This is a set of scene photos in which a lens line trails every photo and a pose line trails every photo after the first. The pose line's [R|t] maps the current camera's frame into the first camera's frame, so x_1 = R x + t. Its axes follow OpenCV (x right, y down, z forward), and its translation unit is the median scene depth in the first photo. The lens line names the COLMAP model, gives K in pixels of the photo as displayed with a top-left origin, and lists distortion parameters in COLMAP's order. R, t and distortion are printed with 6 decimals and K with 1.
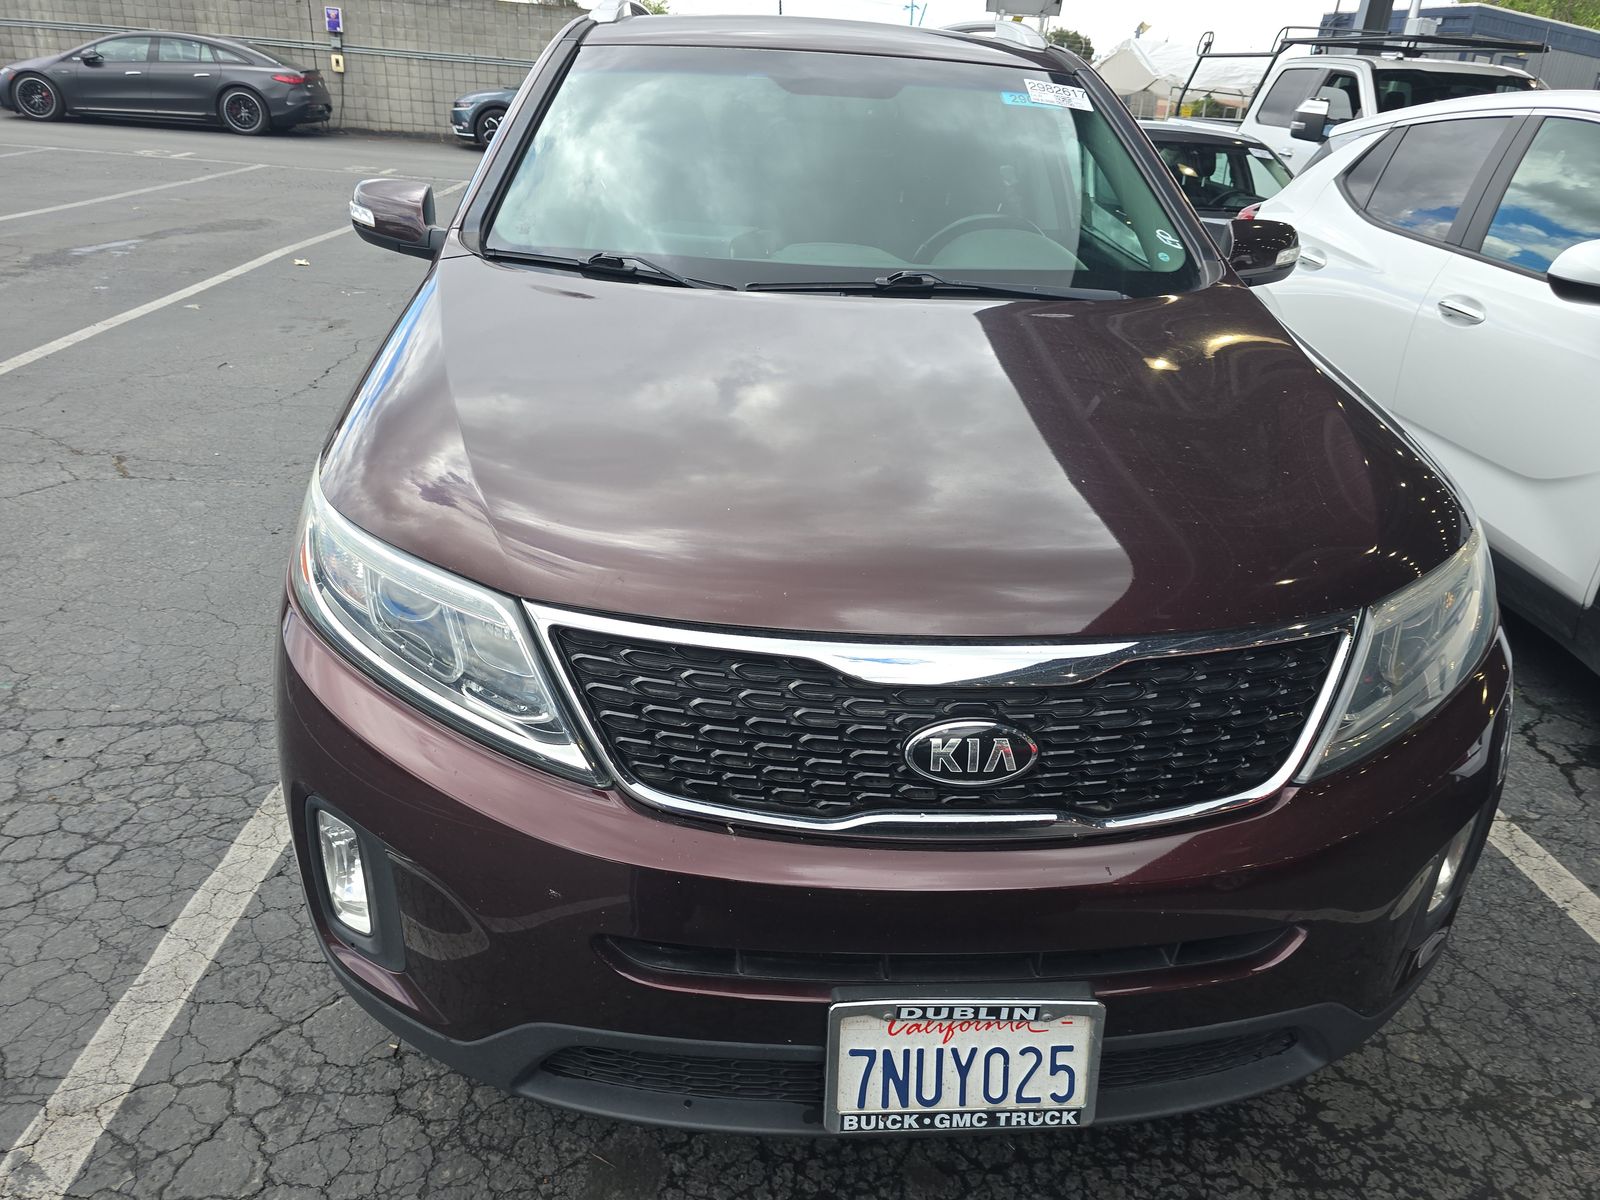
lens RADIAL K [[1125.3, 0, 800.0], [0, 1125.3, 600.0], [0, 0, 1]] dist [0.041559, -0.050540]
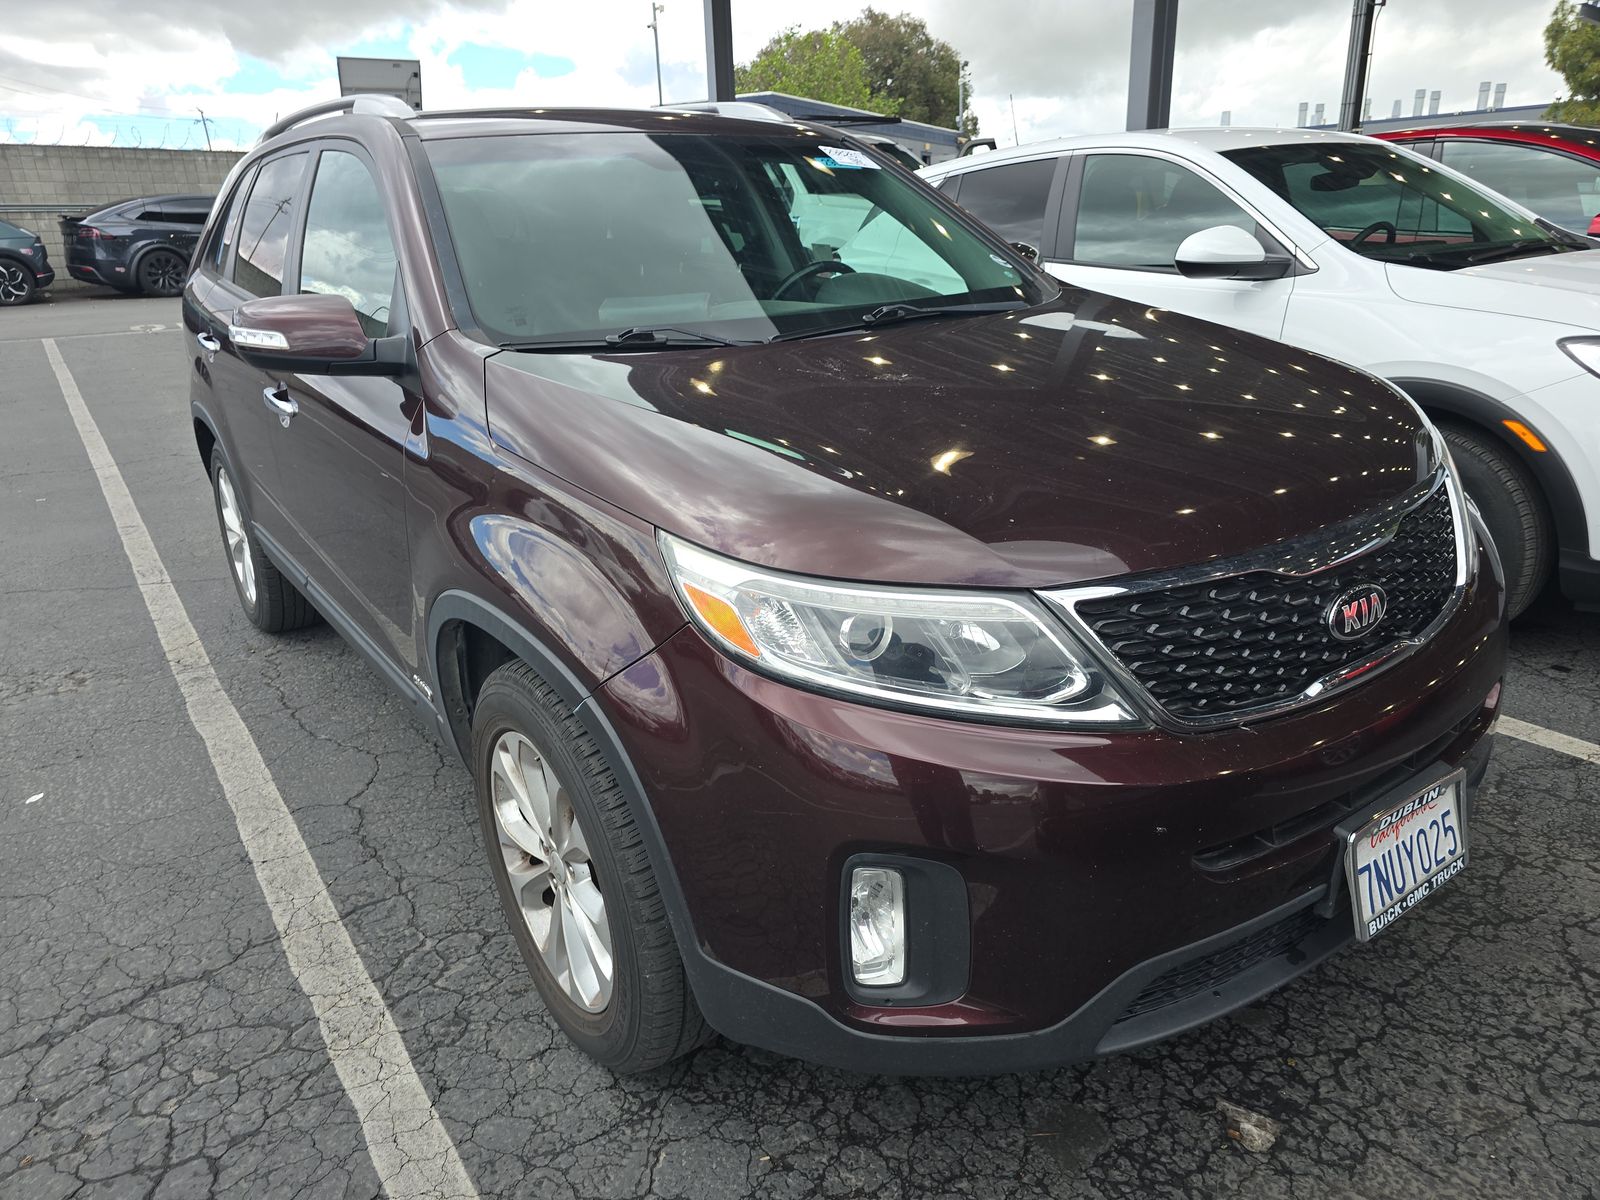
lens RADIAL K [[1125.3, 0, 800.0], [0, 1125.3, 600.0], [0, 0, 1]] dist [0.041559, -0.050540]
pose [[0.841369, -0.248262, 0.480067, -0.960247], [0.284875, 0.958558, -0.003565, -0.052068], [-0.459287, 0.139759, 0.877225, 0.148455]]
